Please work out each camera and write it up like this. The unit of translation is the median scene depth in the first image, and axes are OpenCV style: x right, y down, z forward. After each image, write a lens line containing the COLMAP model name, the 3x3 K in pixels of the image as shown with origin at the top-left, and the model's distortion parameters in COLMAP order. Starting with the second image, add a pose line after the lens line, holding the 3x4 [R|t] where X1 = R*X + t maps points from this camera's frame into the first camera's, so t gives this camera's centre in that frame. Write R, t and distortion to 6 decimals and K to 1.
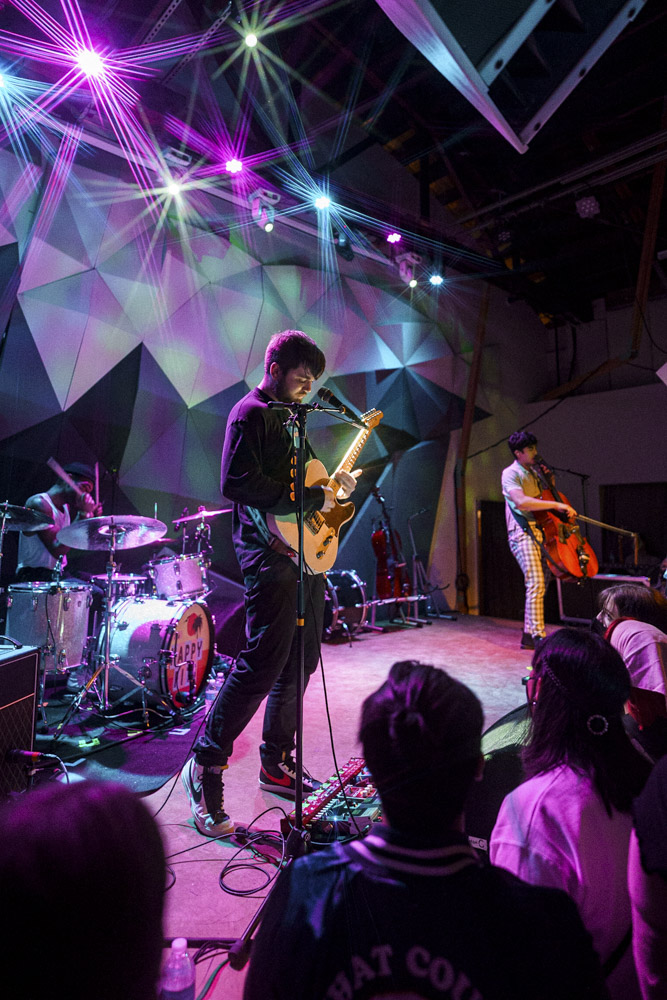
lens RADIAL K [[573.7, 0, 333.5], [0, 573.7, 500.0], [0, 0, 1]] dist [0.000234, -0.000155]
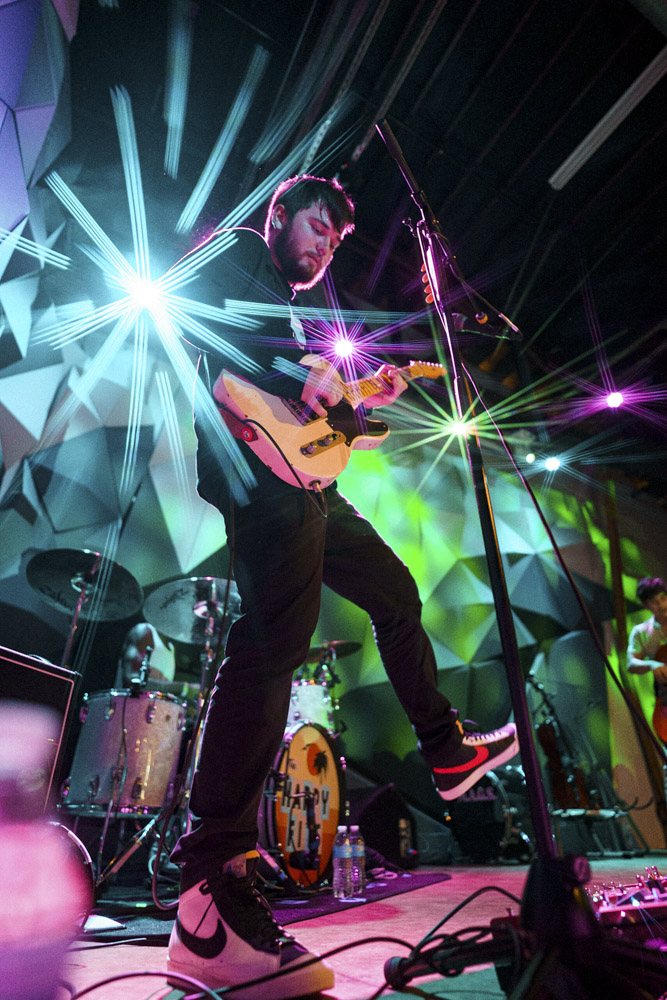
lens RADIAL K [[573.7, 0, 333.5], [0, 573.7, 500.0], [0, 0, 1]] dist [0.000234, -0.000155]
pose [[0.974692, -0.120694, -0.188173, -0.030278], [0.036658, 0.916632, -0.398048, 0.124880], [0.220527, 0.381076, 0.897858, 0.148426]]
